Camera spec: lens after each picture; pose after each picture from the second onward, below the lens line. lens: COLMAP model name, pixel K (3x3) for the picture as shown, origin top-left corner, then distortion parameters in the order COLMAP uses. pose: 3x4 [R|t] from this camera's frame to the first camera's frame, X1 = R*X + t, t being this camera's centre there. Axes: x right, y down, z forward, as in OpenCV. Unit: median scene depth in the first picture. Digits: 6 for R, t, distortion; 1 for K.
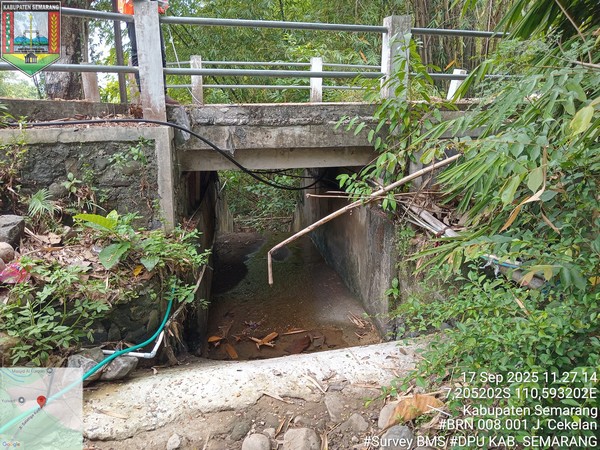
lens RADIAL K [[454.8, 0, 302.0], [0, 454.8, 223.8], [0, 0, 1]] dist [0.021514, -0.063908]
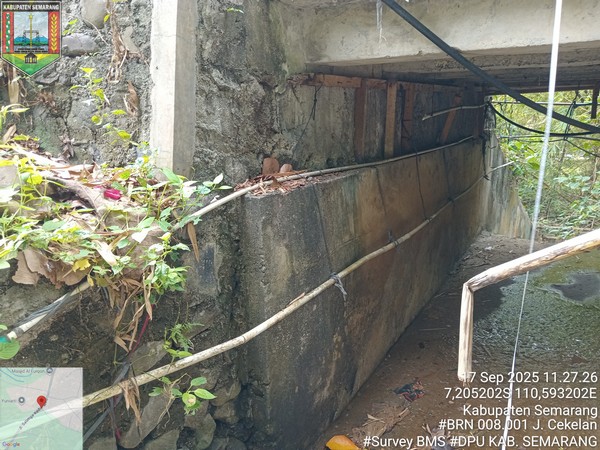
lens RADIAL K [[454.8, 0, 297.9], [0, 454.8, 226.4], [0, 0, 1]] dist [0.021514, -0.063908]
pose [[0.772620, 0.137942, -0.619702, 0.029140], [-0.133633, 0.989577, 0.053665, 0.019966], [0.620645, 0.041351, 0.783001, 0.660229]]
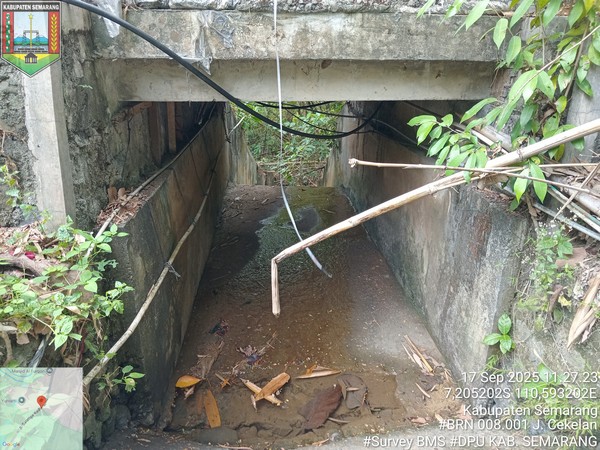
lens RADIAL K [[454.8, 0, 298.5], [0, 454.8, 223.8], [0, 0, 1]] dist [0.021514, -0.063908]
pose [[0.995844, 0.046873, -0.078091, -0.002695], [-0.035728, 0.989725, 0.138446, -0.054671], [0.083778, -0.135080, 0.987286, 0.469383]]
